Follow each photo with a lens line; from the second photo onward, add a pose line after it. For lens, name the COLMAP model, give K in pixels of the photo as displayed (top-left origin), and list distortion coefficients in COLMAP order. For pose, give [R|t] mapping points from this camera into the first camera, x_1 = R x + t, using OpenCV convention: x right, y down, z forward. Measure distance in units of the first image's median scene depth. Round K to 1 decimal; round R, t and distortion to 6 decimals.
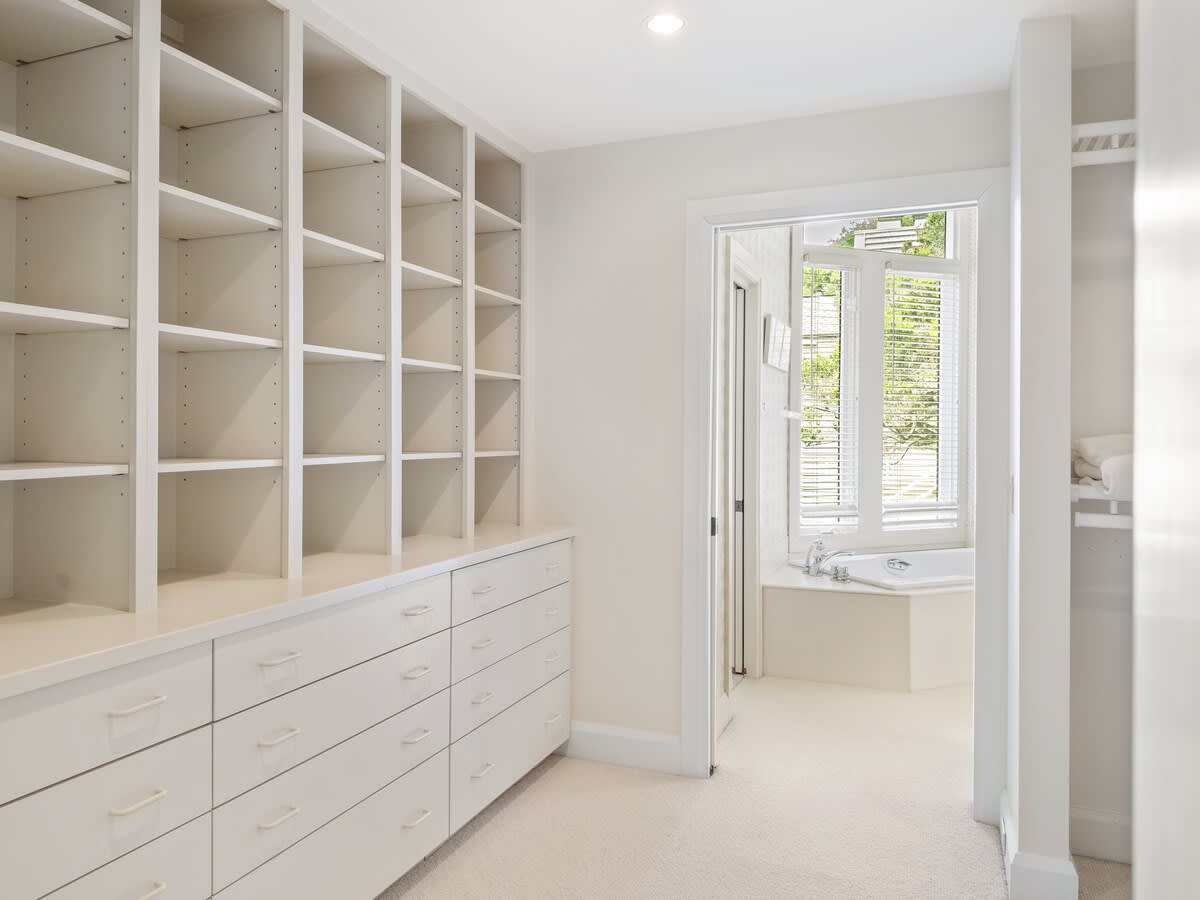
lens RADIAL K [[857.9, 0, 598.8], [0, 857.9, 446.9], [0, 0, 1]] dist [0.004391, -0.000757]
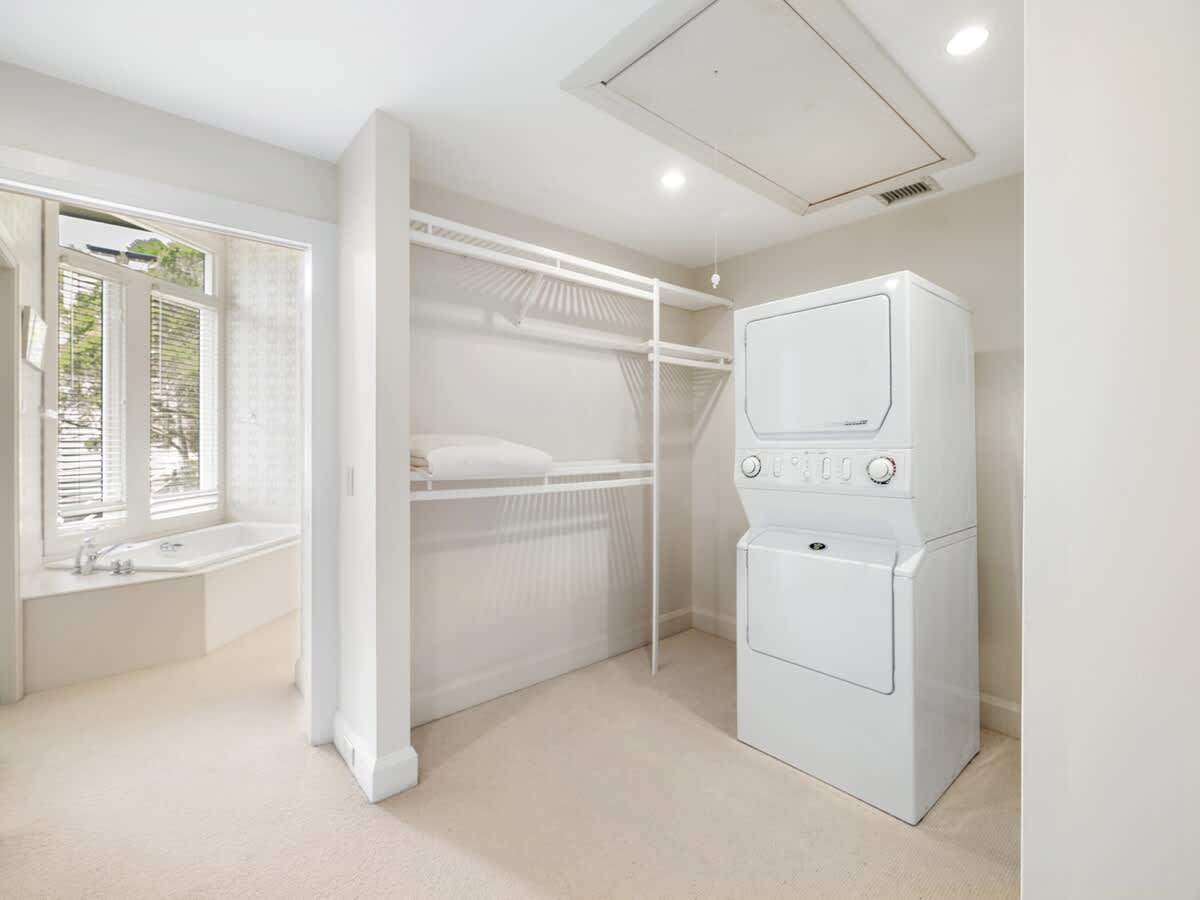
lens RADIAL K [[538.4, 0, 601.5], [0, 538.4, 440.9], [0, 0, 1]] dist [0.003001, -0.000519]
pose [[0.459115, -0.009184, 0.888329, -0.035632], [0.012921, 0.999910, 0.003660, -0.002208], [-0.888283, 0.009797, 0.459193, 0.168337]]
